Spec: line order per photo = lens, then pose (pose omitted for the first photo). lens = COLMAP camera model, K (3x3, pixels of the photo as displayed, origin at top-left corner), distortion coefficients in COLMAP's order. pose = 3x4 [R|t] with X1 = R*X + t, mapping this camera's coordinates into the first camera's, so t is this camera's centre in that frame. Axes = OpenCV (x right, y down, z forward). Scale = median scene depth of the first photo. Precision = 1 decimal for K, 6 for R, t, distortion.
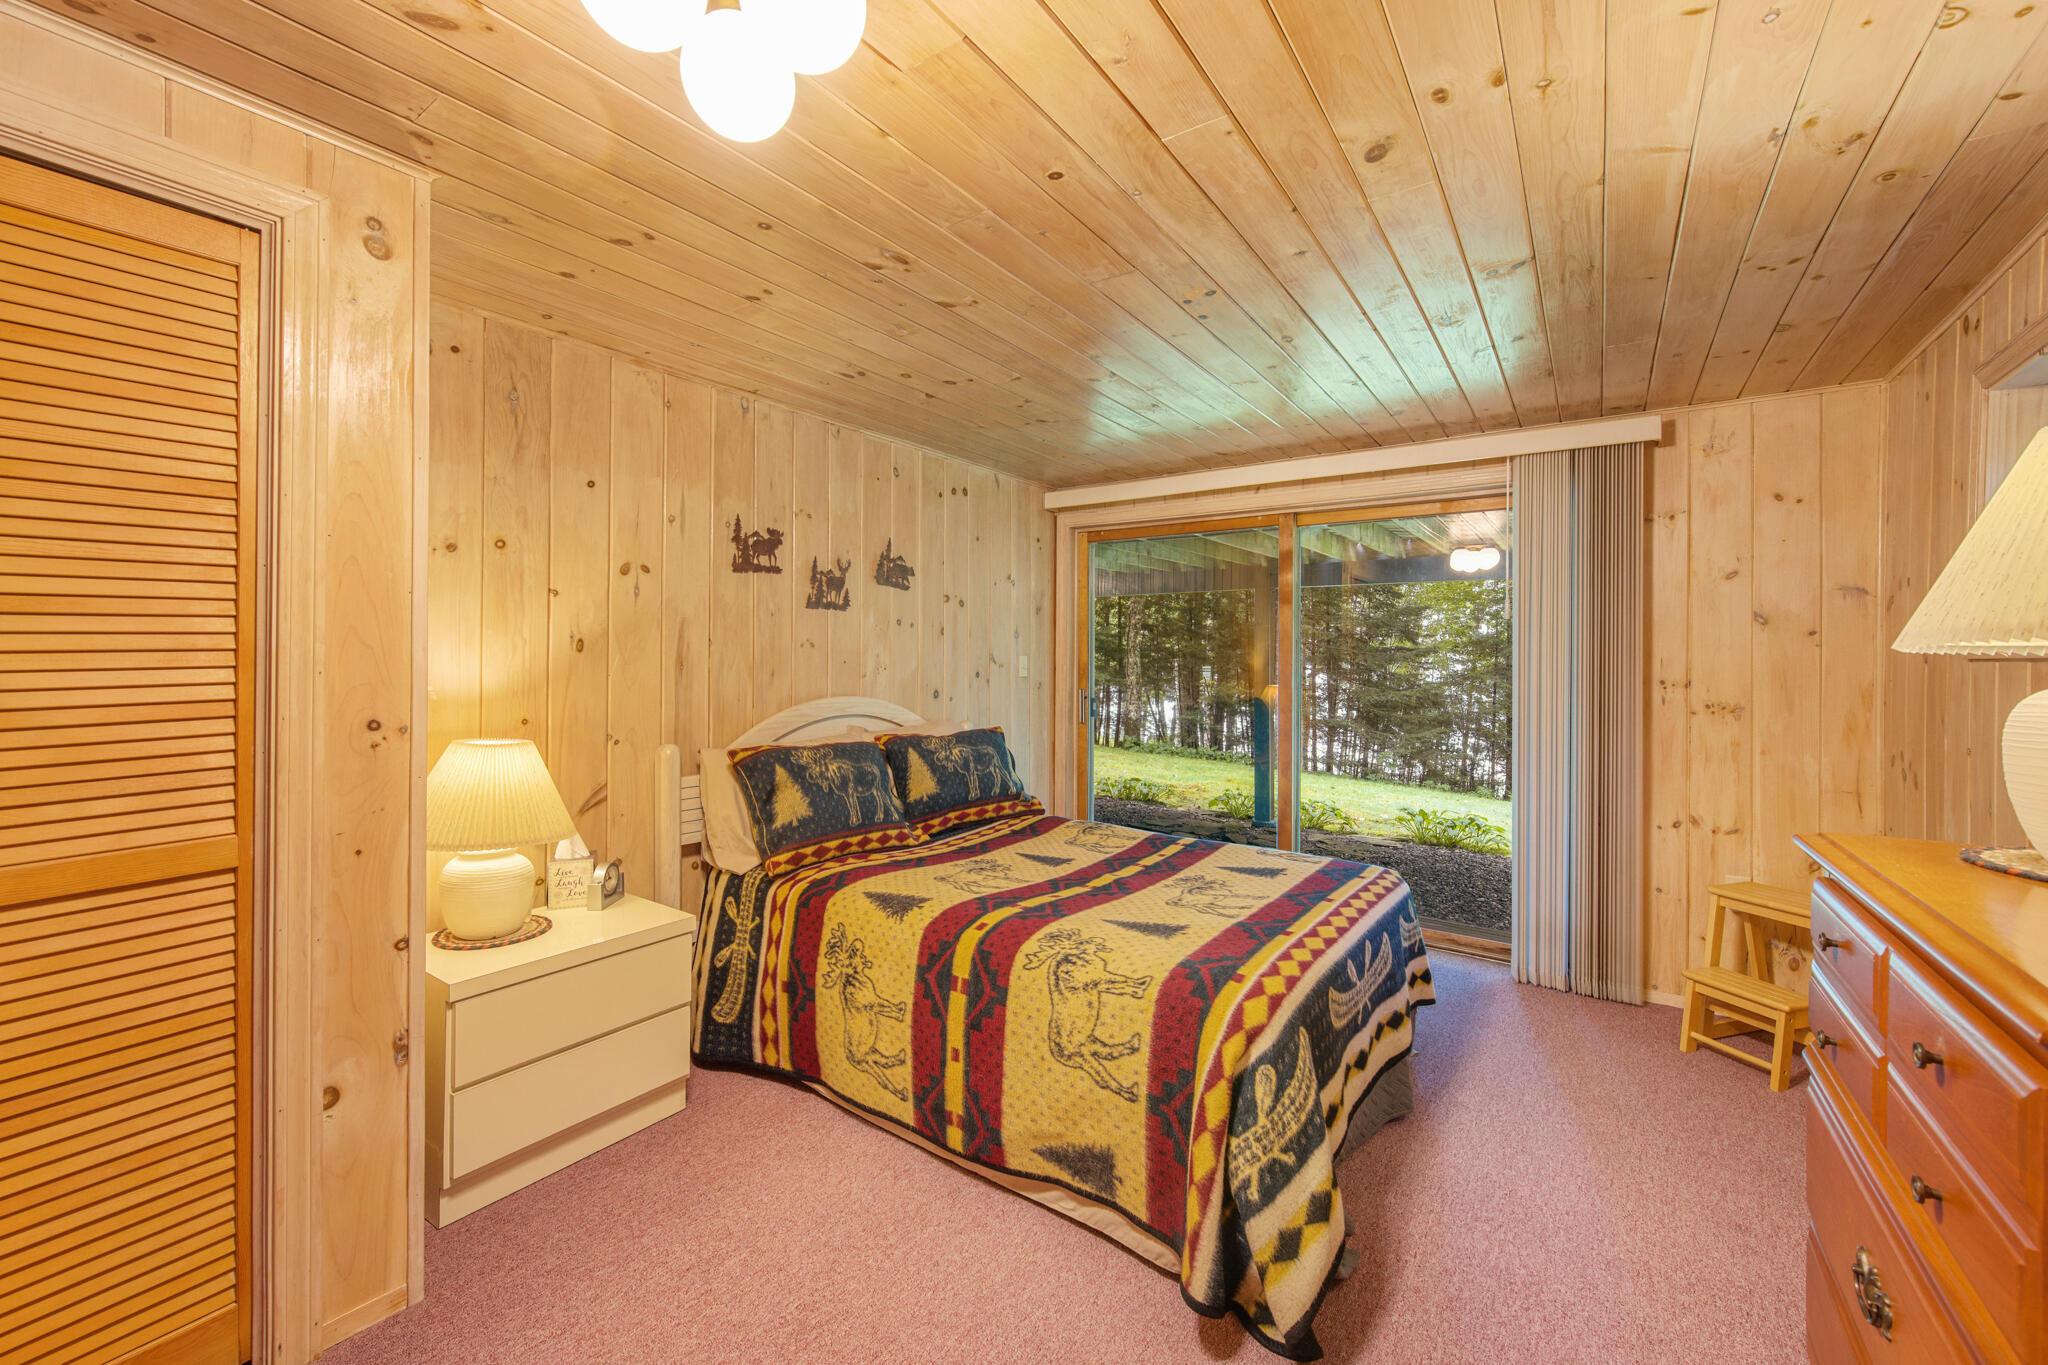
lens RADIAL K [[819.8, 0, 1024.7], [0, 819.8, 662.4], [0, 0, 1]] dist [-0.003019, 0.000437]
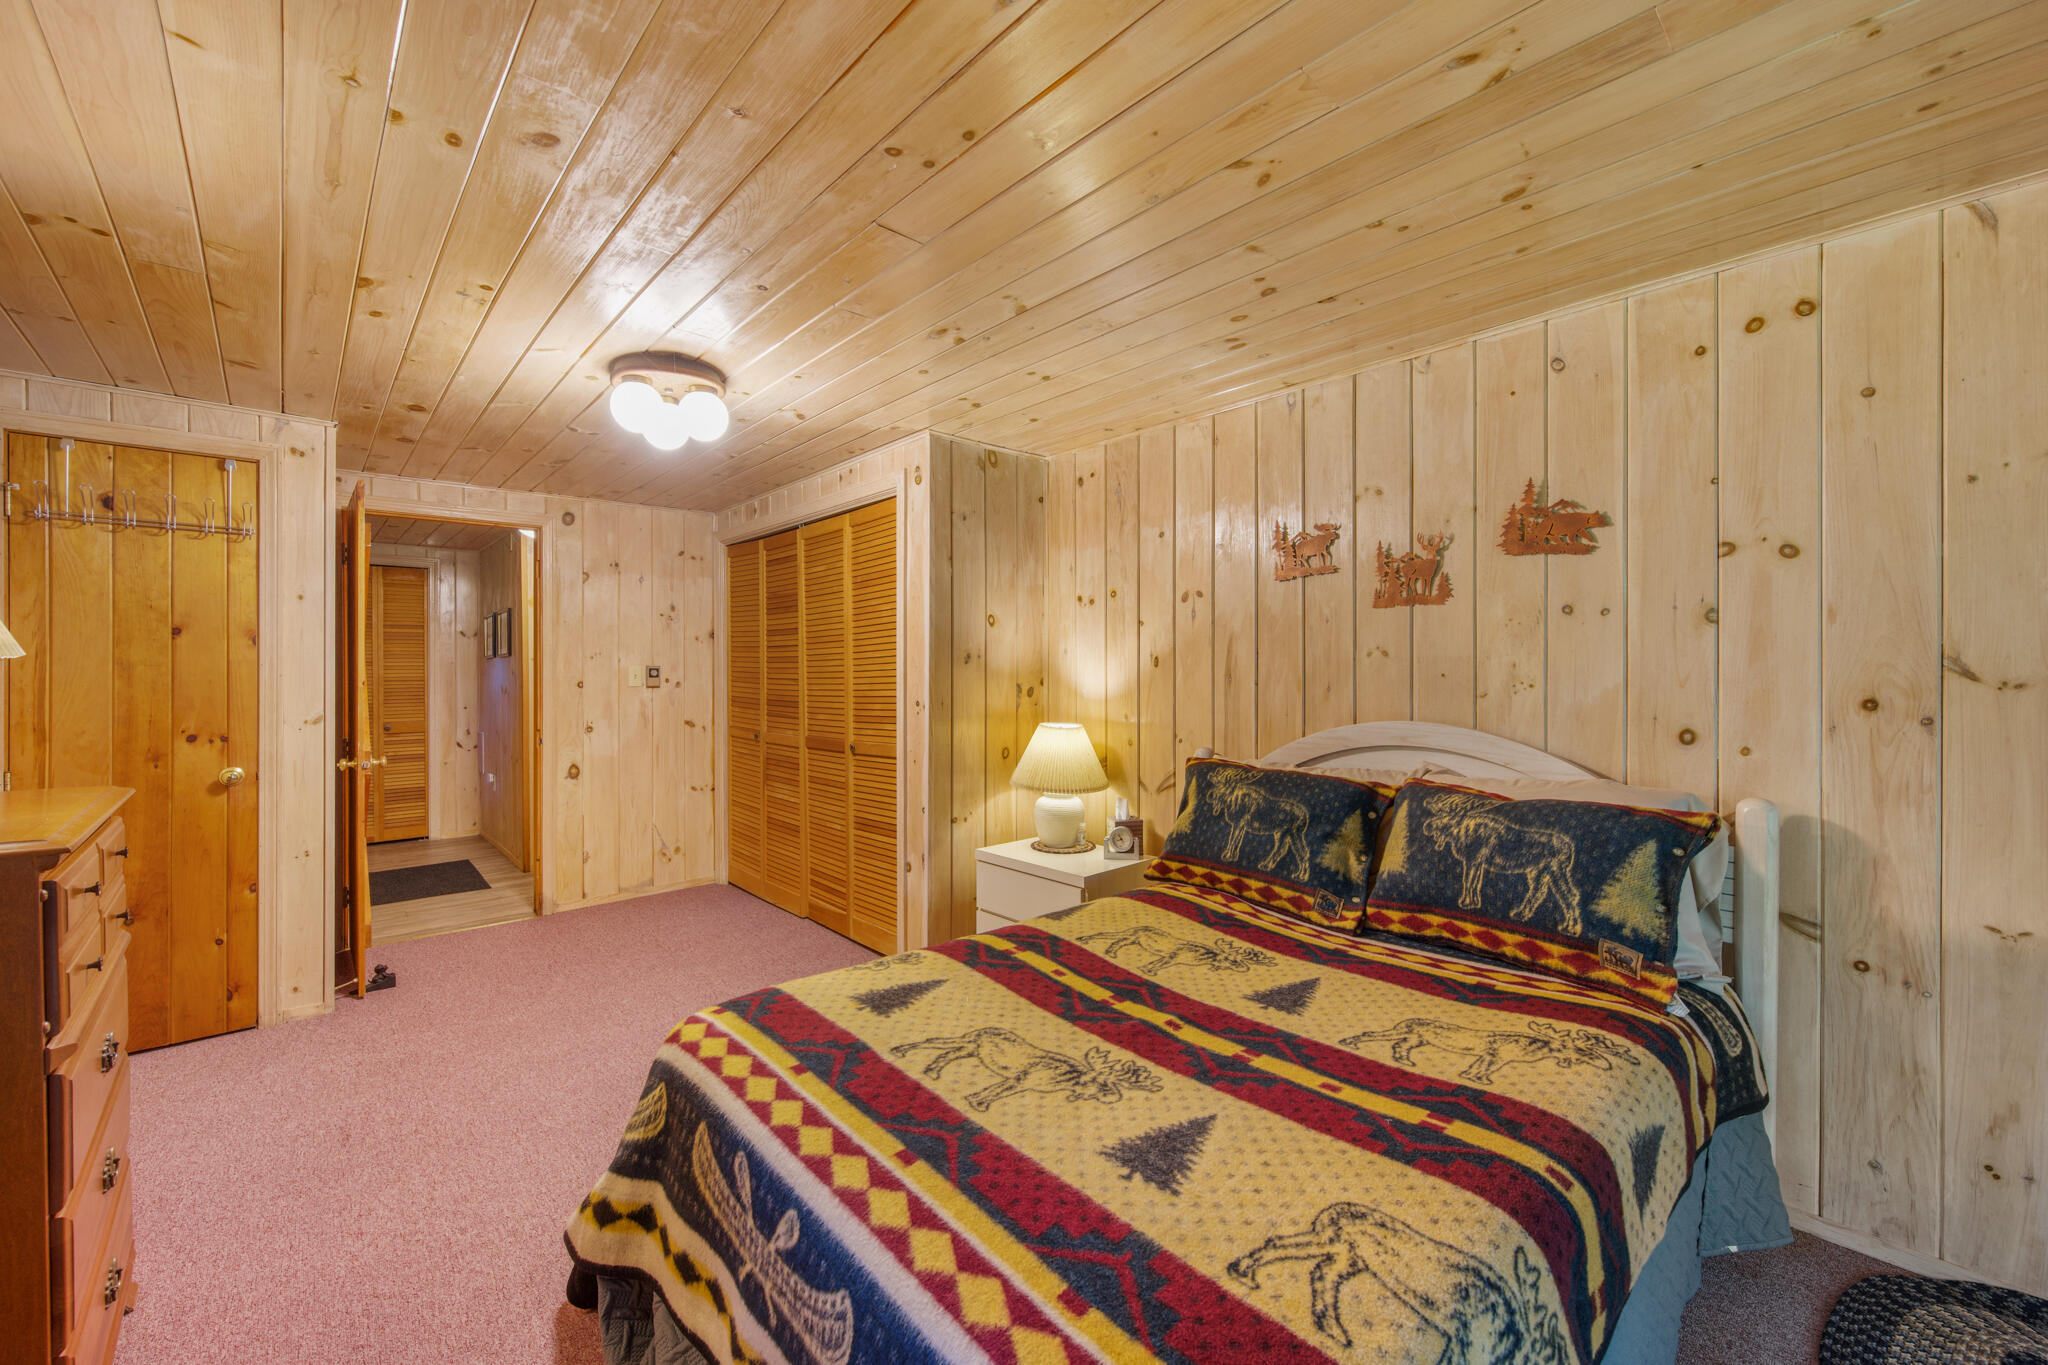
lens RADIAL K [[819.8, 0, 1027.5], [0, 819.8, 679.7], [0, 0, 1]] dist [-0.003019, 0.000437]
pose [[-0.221489, 0.002609, -0.975159, 0.687903], [-0.005295, 0.999978, 0.003878, 0.003445], [0.975149, 0.006022, -0.221470, 0.978339]]
